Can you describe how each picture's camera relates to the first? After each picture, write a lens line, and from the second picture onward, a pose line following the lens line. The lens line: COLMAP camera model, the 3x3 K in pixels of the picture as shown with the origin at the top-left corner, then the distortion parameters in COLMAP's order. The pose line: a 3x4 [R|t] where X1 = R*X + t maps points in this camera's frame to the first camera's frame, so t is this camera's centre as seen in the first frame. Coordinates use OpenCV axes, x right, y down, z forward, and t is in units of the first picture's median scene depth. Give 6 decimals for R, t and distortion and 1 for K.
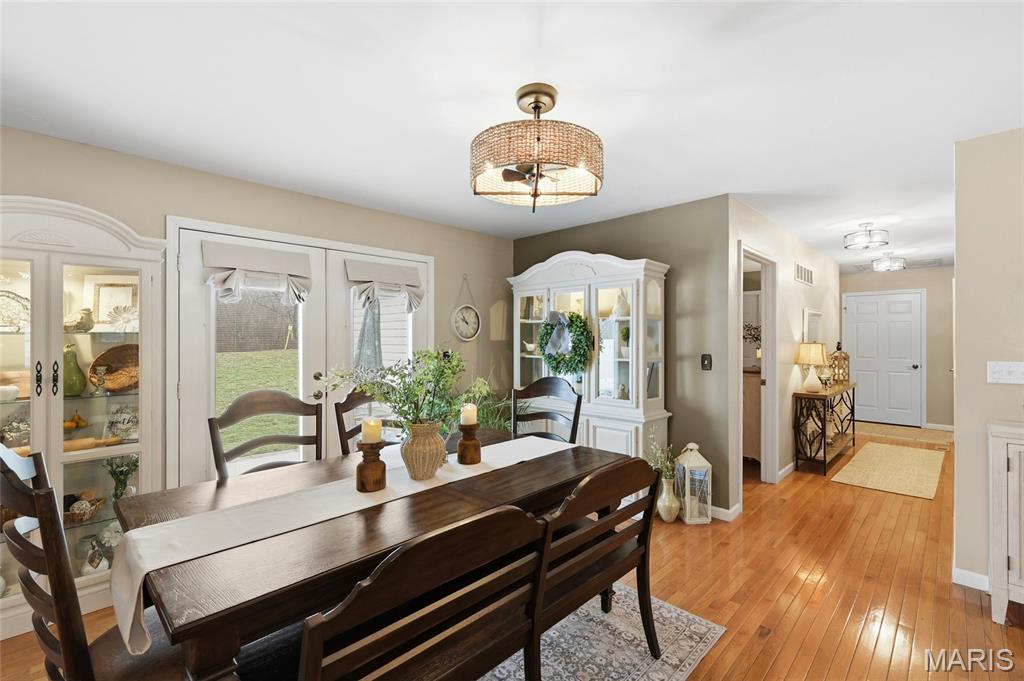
lens RADIAL K [[464.0, 0, 505.3], [0, 464.0, 341.7], [0, 0, 1]] dist [0.001605, -0.000084]
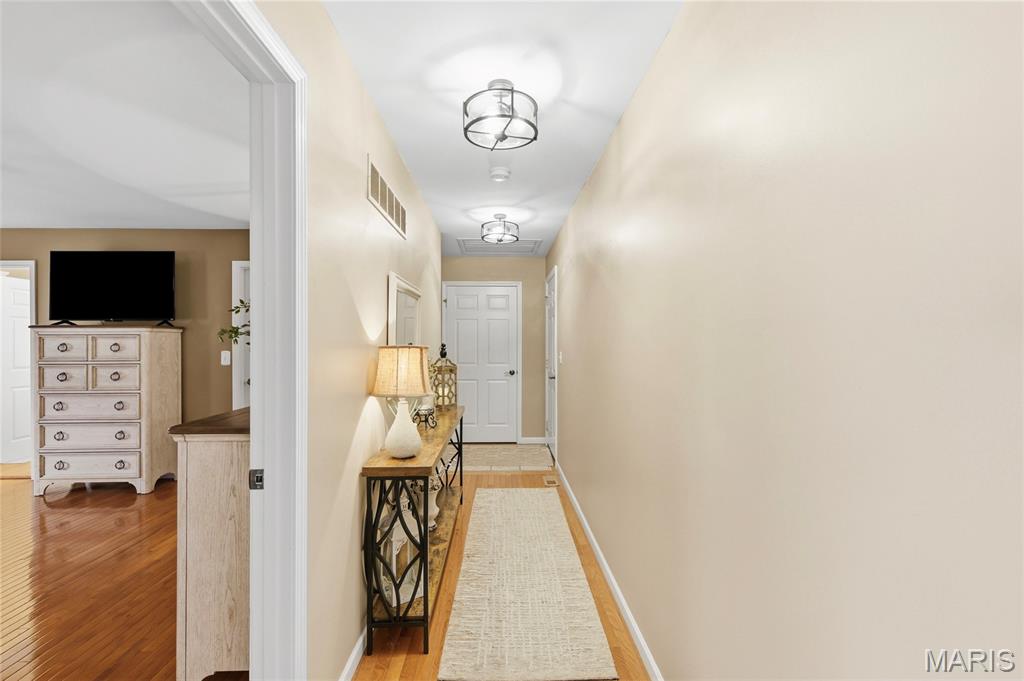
lens RADIAL K [[464.0, 0, 505.3], [0, 464.0, 341.7], [0, 0, 1]] dist [0.001605, -0.000084]
pose [[0.711716, 0.002210, 0.702464, 0.344684], [0.000448, 0.999993, -0.003601, -0.000248], [-0.702467, 0.002877, 0.711711, 0.505297]]
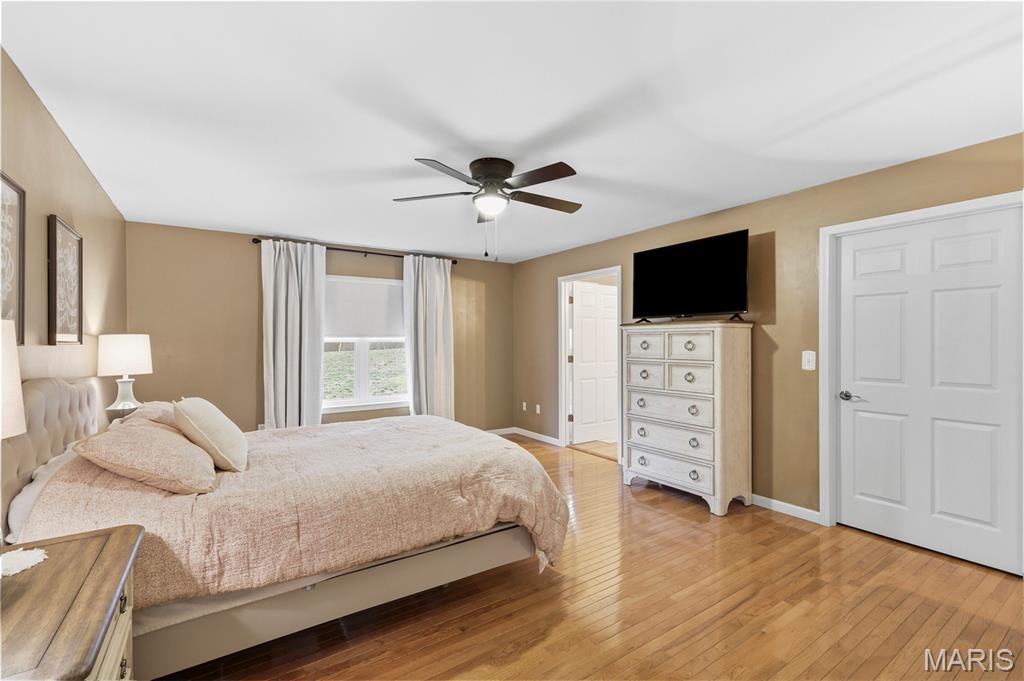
lens RADIAL K [[464.0, 0, 505.3], [0, 464.0, 341.7], [0, 0, 1]] dist [0.001605, -0.000084]
pose [[0.970687, -0.001871, -0.240339, 0.339361], [0.003466, 0.999975, 0.006214, -0.001503], [0.240321, -0.006865, 0.970669, 0.573895]]
